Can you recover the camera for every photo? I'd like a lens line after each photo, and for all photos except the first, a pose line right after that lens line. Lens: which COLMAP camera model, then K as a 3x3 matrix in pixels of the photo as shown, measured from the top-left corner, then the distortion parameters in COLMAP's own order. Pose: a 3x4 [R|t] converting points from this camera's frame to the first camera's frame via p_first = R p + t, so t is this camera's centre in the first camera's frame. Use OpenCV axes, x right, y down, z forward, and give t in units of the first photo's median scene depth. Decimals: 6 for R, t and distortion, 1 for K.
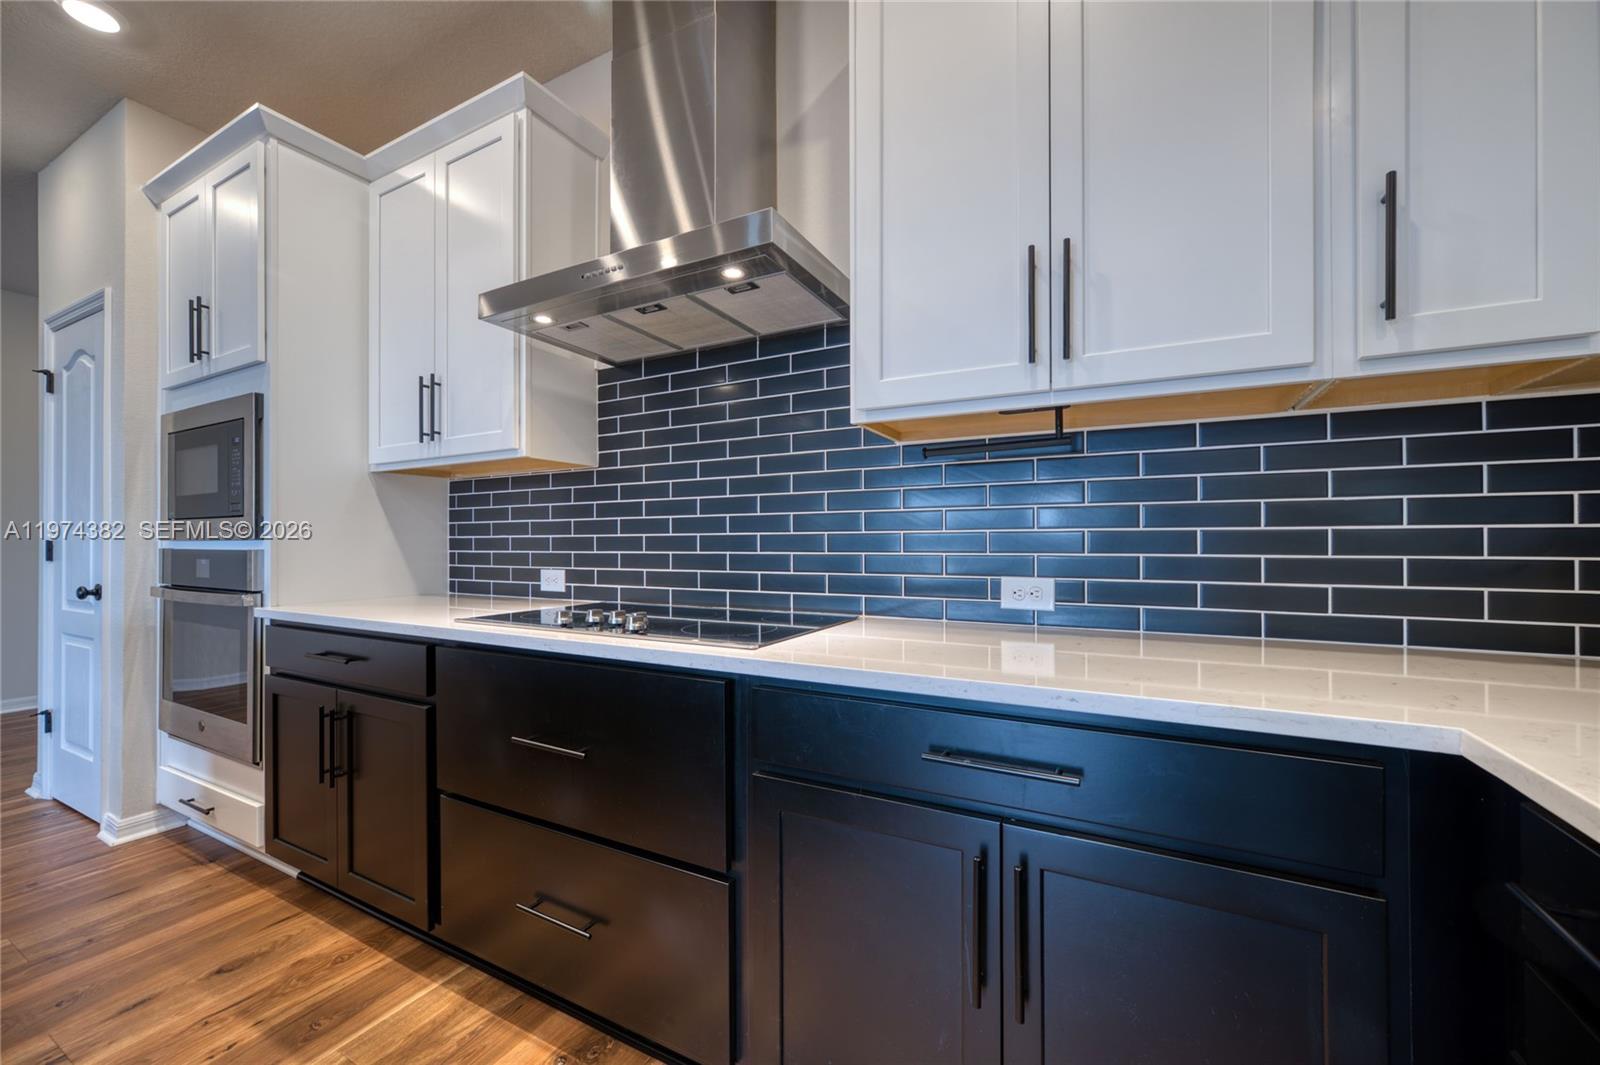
lens RADIAL K [[621.0, 0, 805.5], [0, 621.0, 538.3], [0, 0, 1]] dist [-0.007164, 0.002246]
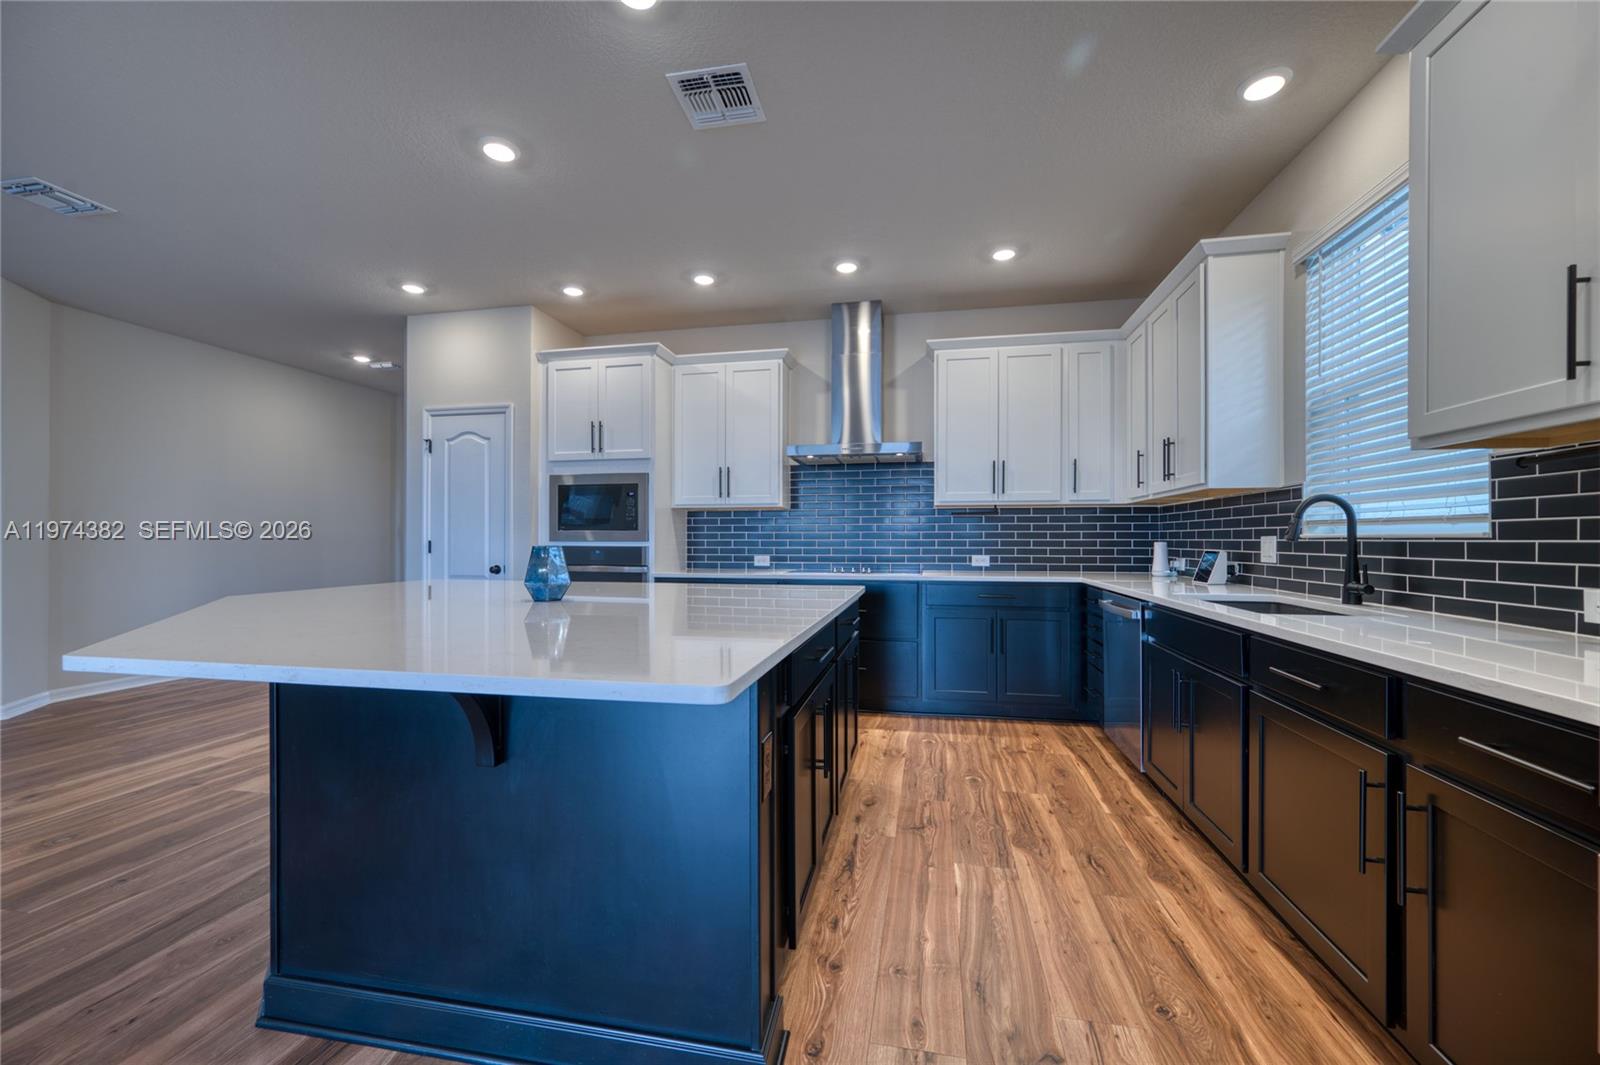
lens RADIAL K [[621.0, 0, 810.1], [0, 621.0, 538.8], [0, 0, 1]] dist [-0.007164, 0.002246]
pose [[0.957210, 0.003675, 0.289372, -1.324781], [-0.004503, 0.999987, 0.002194, -0.019720], [-0.289360, -0.003403, 0.957214, -1.665058]]
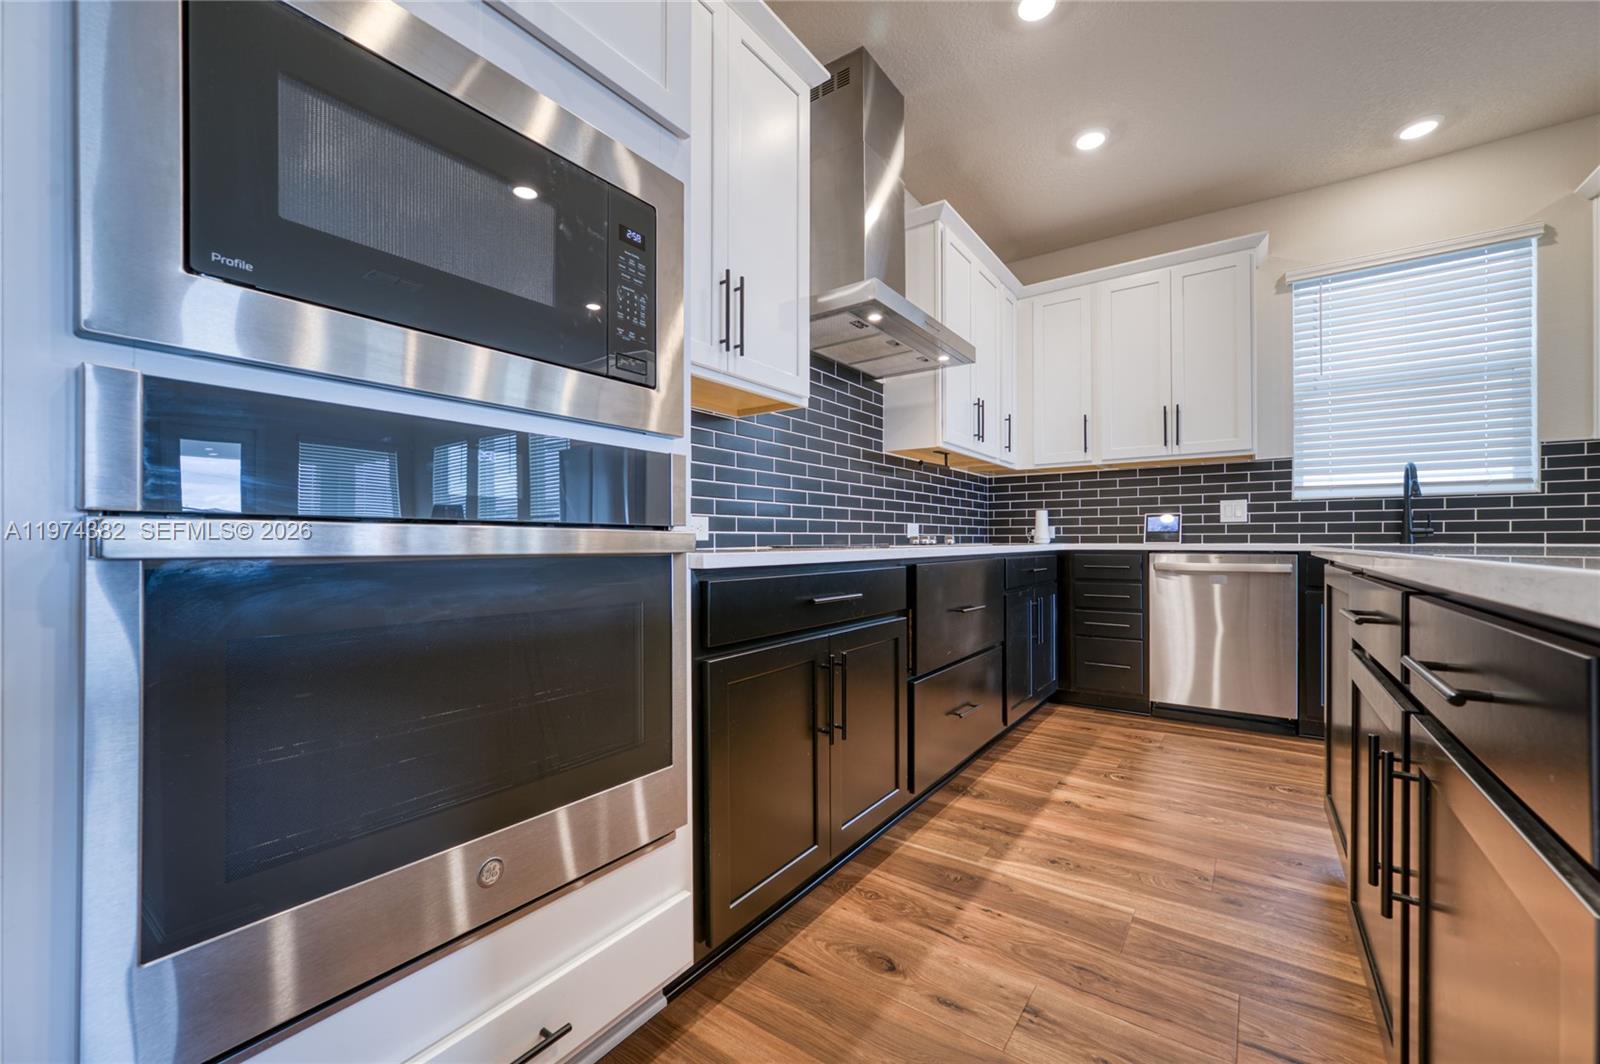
lens RADIAL K [[621.0, 0, 809.5], [0, 621.0, 541.5], [0, 0, 1]] dist [-0.007164, 0.002246]
pose [[0.140910, -0.000452, 0.990022, -1.957856], [-0.001774, 0.999998, 0.000709, 0.130784], [-0.990021, -0.001856, 0.140909, 1.080600]]
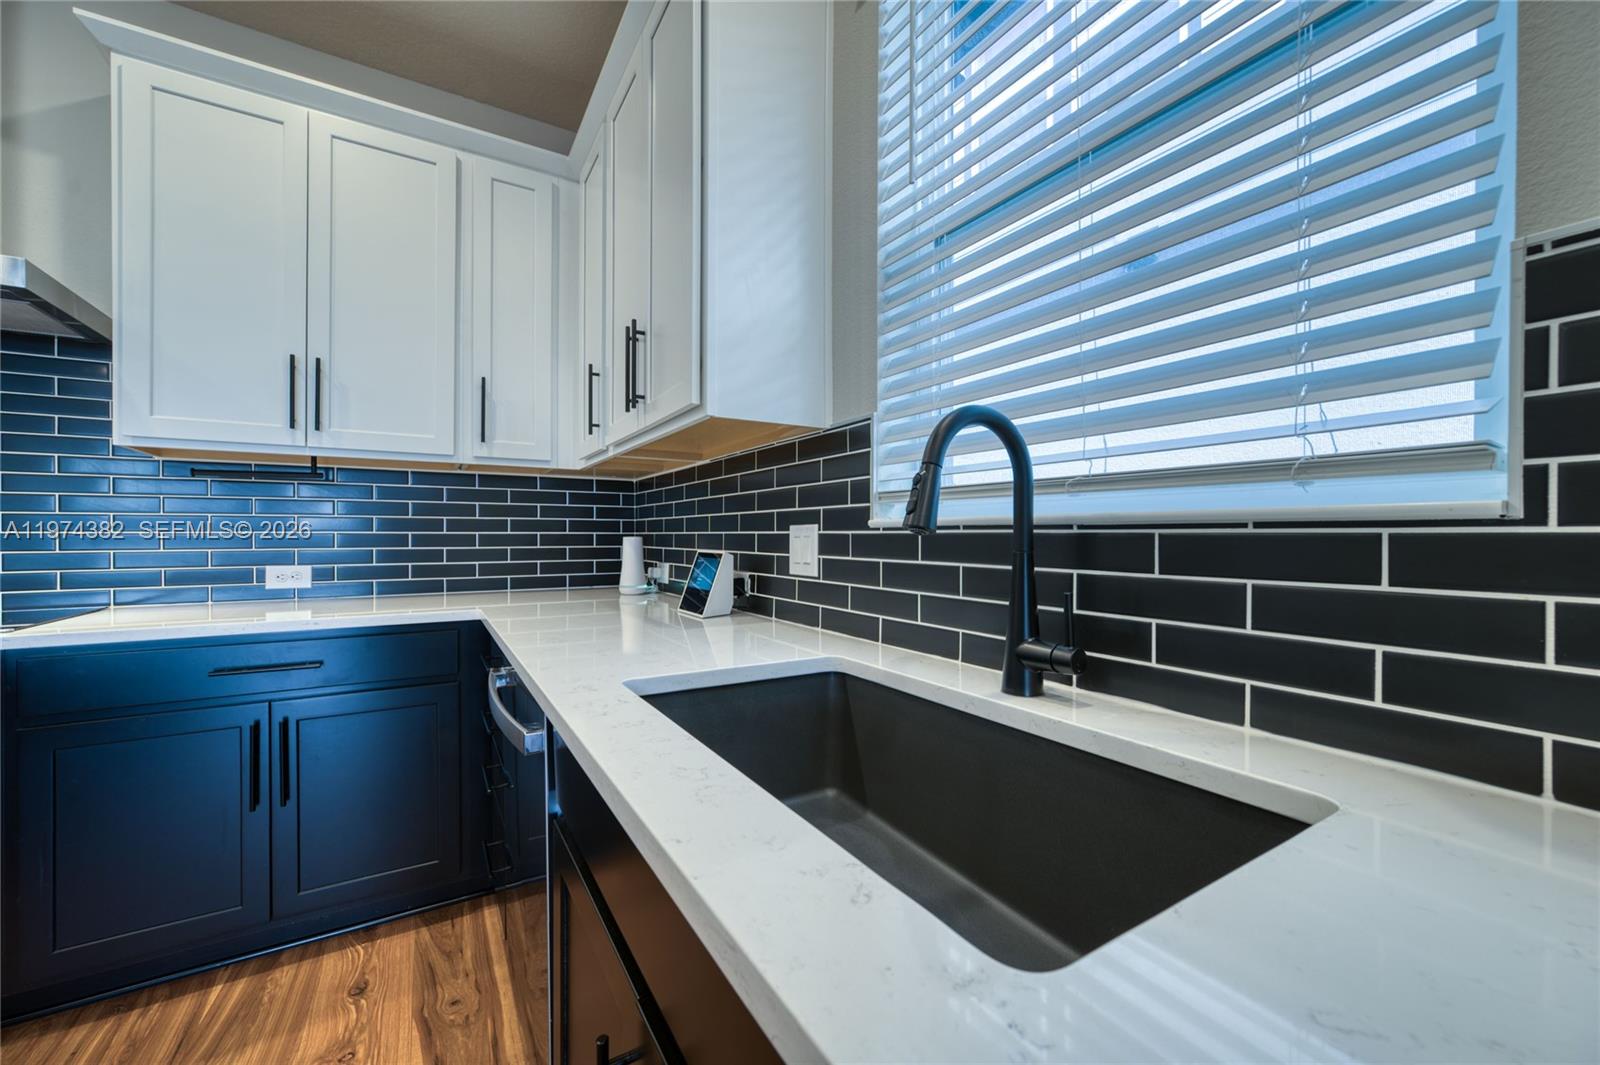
lens RADIAL K [[621.0, 0, 797.1], [0, 621.0, 537.1], [0, 0, 1]] dist [-0.007164, 0.002246]
pose [[0.517470, -0.000393, 0.855701, -0.253275], [-0.005152, 0.999980, 0.003575, -0.013487], [-0.855686, -0.006259, 0.517458, -0.731406]]
